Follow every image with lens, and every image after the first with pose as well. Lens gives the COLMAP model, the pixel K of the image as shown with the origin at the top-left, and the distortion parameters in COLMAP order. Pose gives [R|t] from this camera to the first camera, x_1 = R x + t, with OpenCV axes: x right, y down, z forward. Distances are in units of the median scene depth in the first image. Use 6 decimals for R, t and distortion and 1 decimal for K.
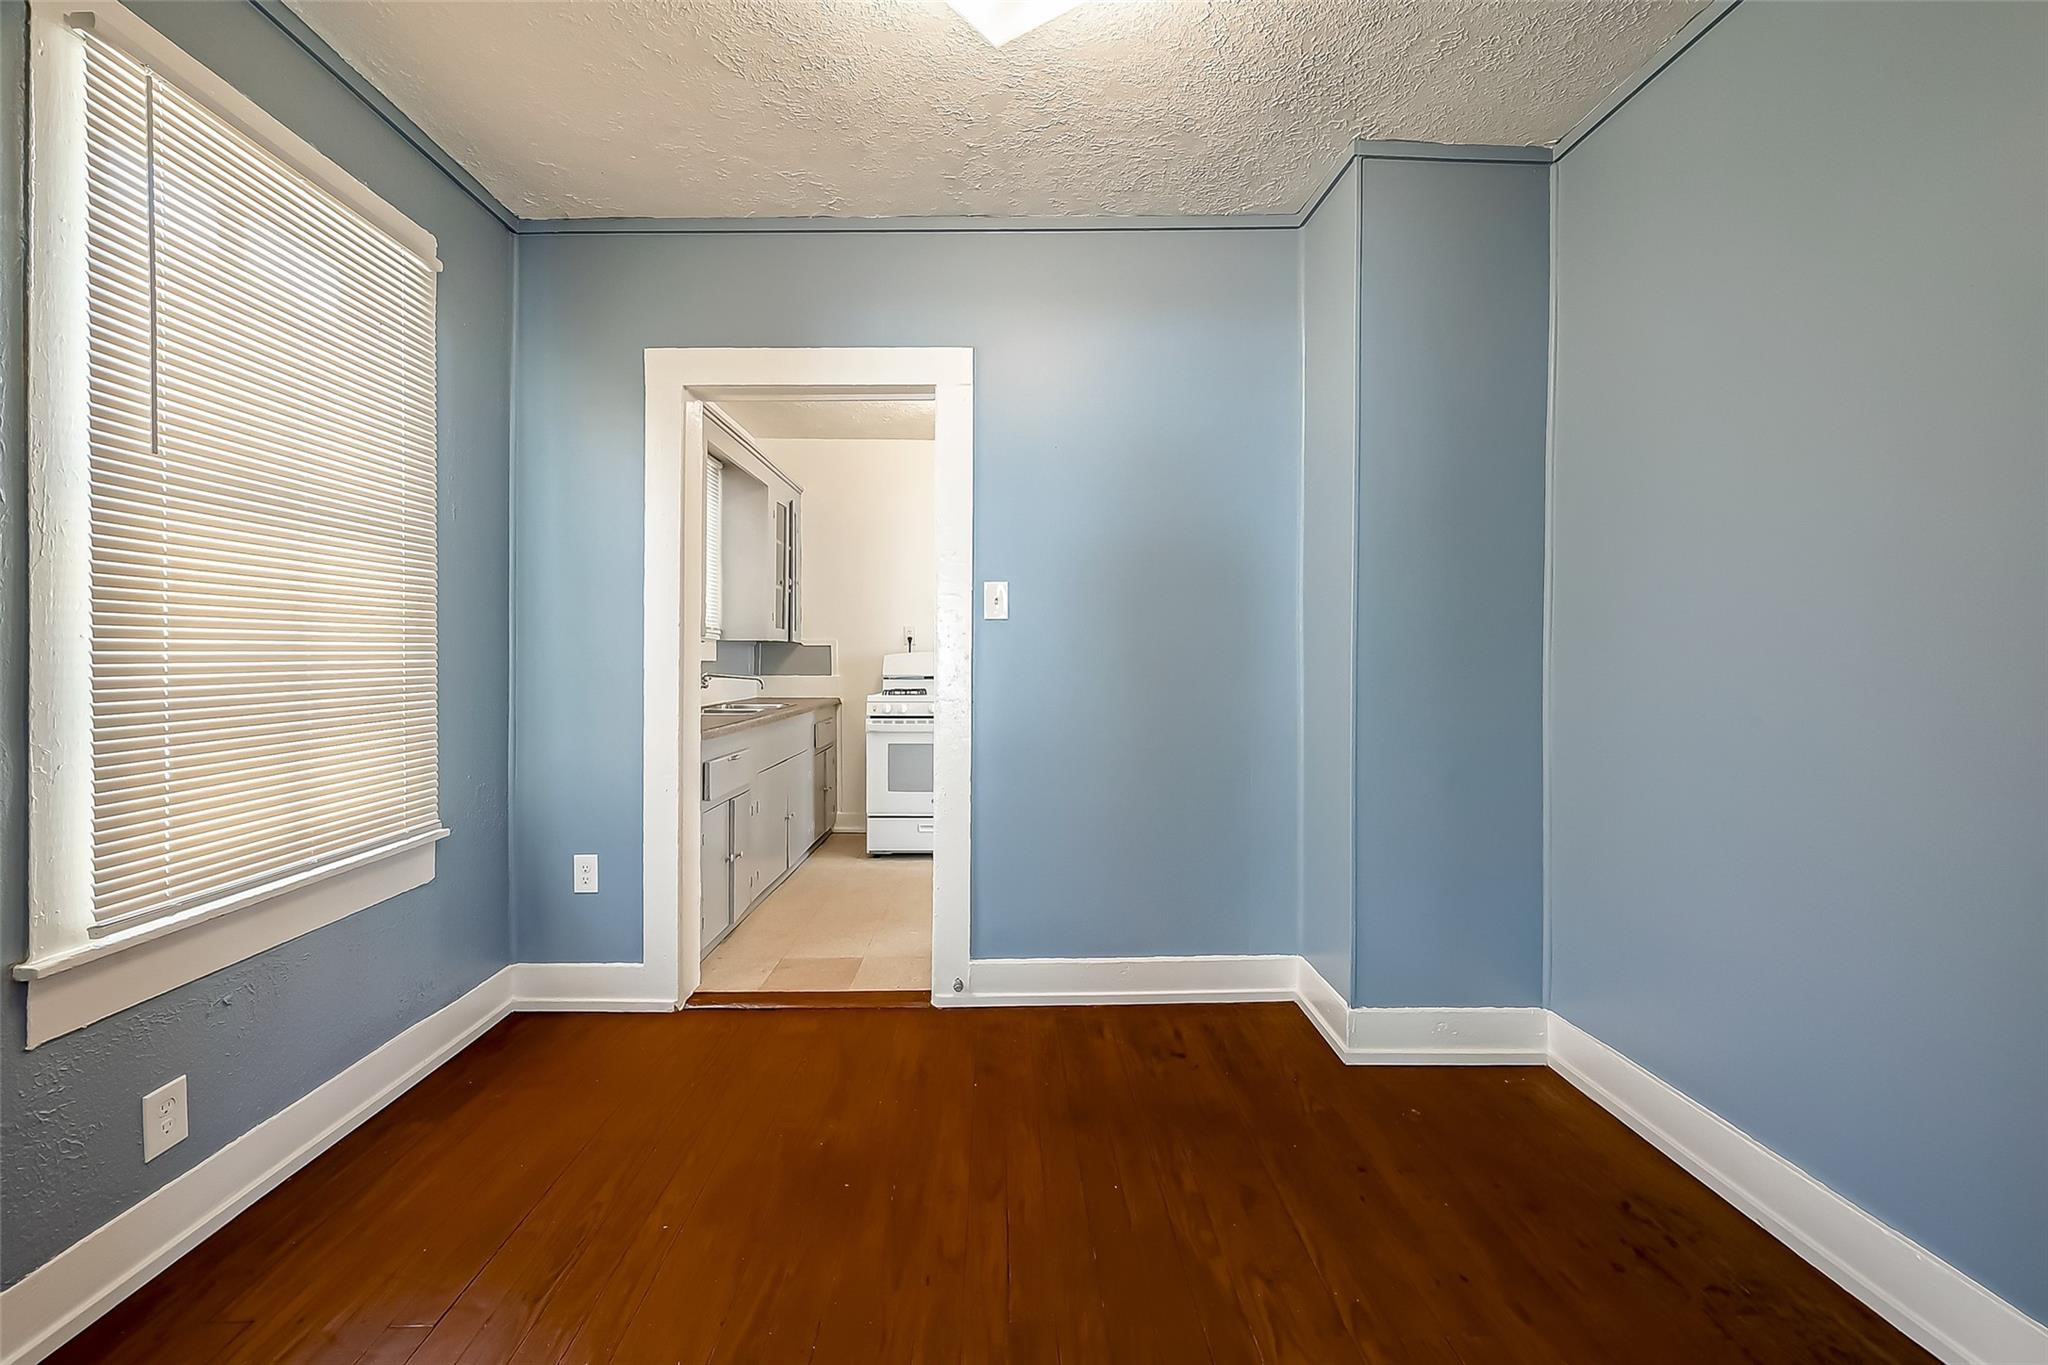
lens RADIAL K [[811.1, 0, 1025.5], [0, 811.1, 685.0], [0, 0, 1]] dist [-0.000428, 0.000173]
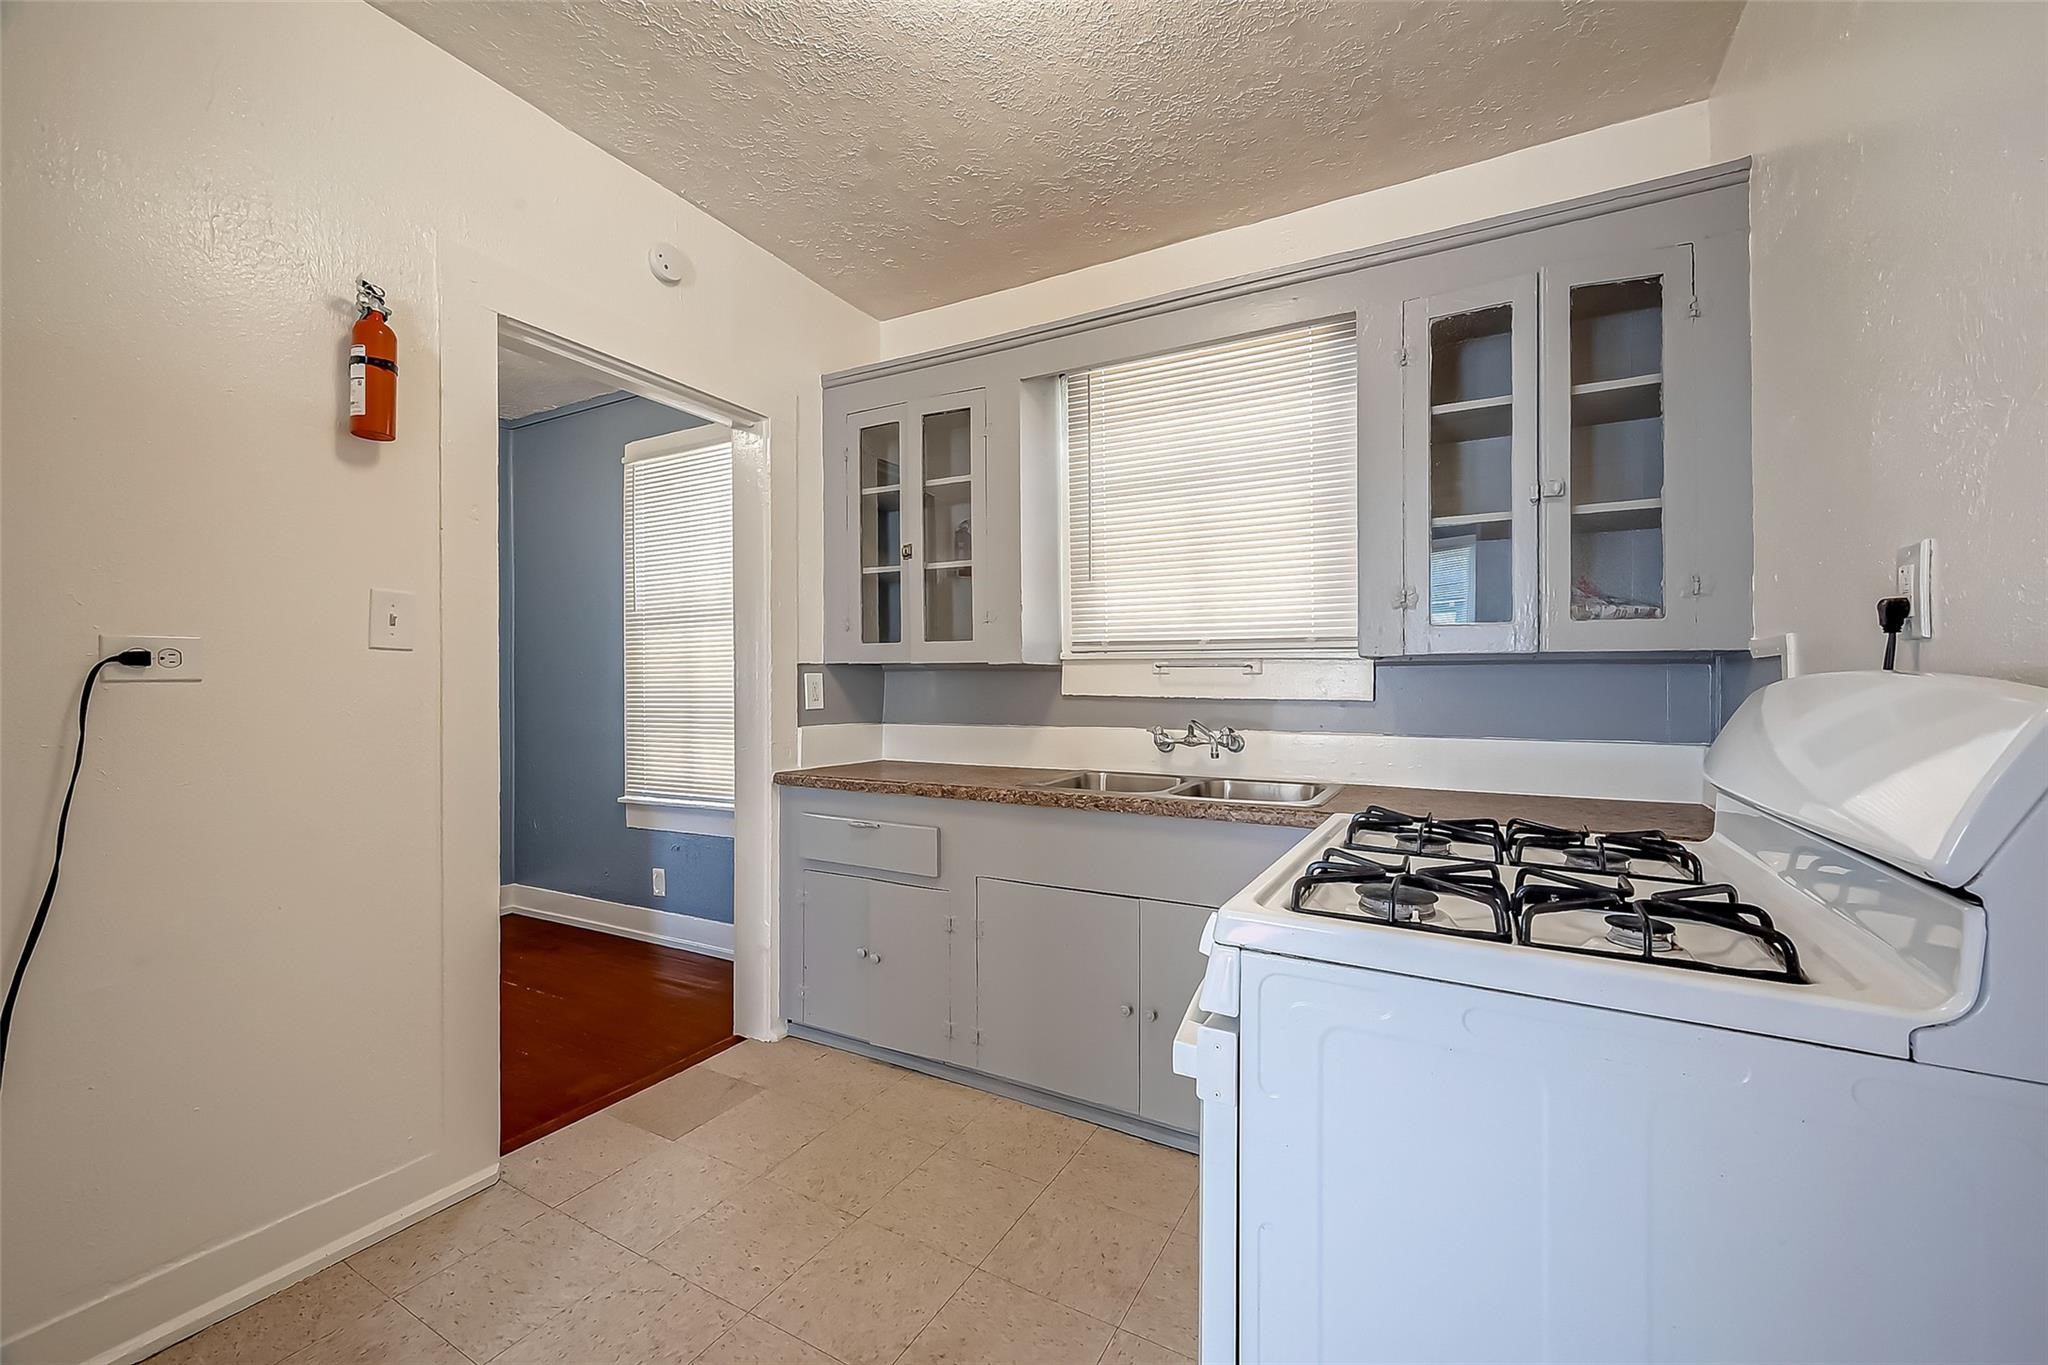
lens RADIAL K [[811.1, 0, 1025.5], [0, 811.1, 685.0], [0, 0, 1]] dist [-0.000428, 0.000173]
pose [[-0.511186, -0.004444, -0.859459, 0.246333], [-0.030589, 0.999447, 0.013026, -0.063297], [0.858926, 0.032949, -0.511039, 1.682864]]
